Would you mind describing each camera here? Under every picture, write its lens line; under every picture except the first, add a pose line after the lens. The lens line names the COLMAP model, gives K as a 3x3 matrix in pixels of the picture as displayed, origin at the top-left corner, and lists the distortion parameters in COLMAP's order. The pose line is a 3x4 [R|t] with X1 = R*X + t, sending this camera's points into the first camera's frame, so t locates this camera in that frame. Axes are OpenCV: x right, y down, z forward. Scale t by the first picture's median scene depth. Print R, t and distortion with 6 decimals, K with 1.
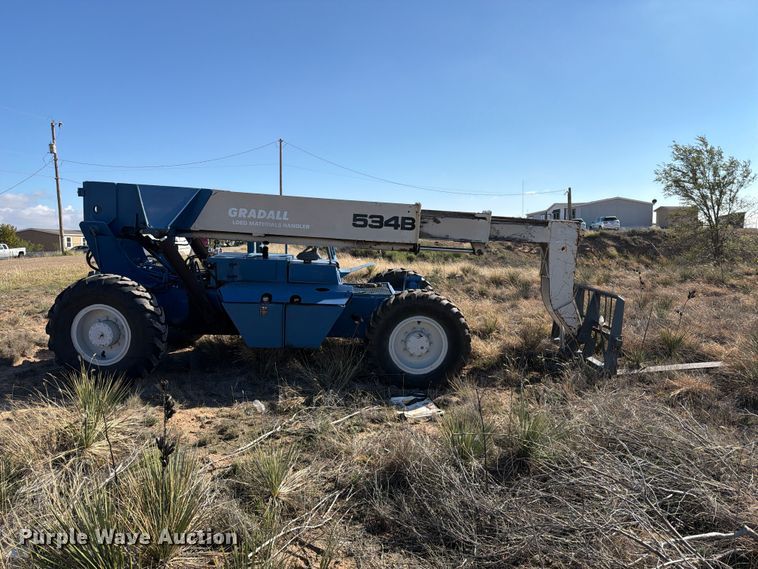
lens RADIAL K [[516.2, 0, 379.0], [0, 516.2, 284.5], [0, 0, 1]] dist [0.181652, -0.341050]
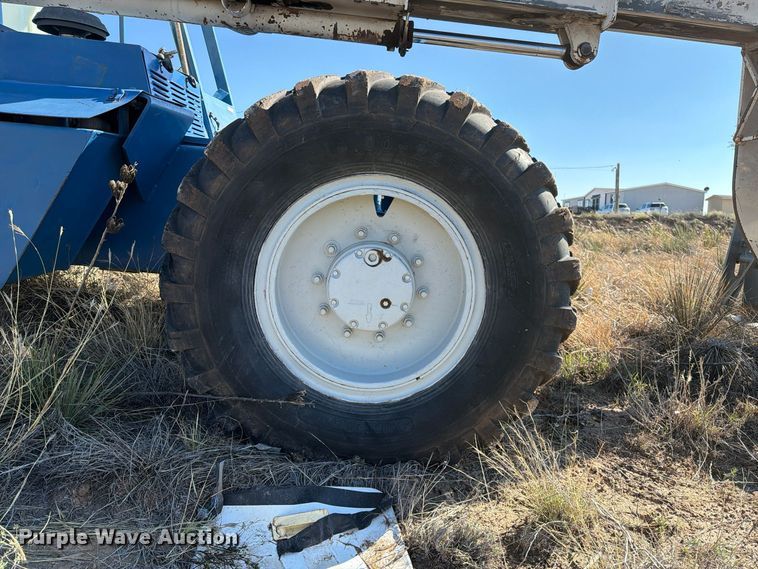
lens RADIAL K [[533.3, 0, 388.1], [0, 533.3, 284.3], [0, 0, 1]] dist [0.044012, -0.051623]
pose [[0.998556, 0.047703, -0.024722, 0.077500], [-0.047121, 0.998609, 0.023643, 0.090935], [0.025816, -0.022444, 0.999415, 0.624723]]
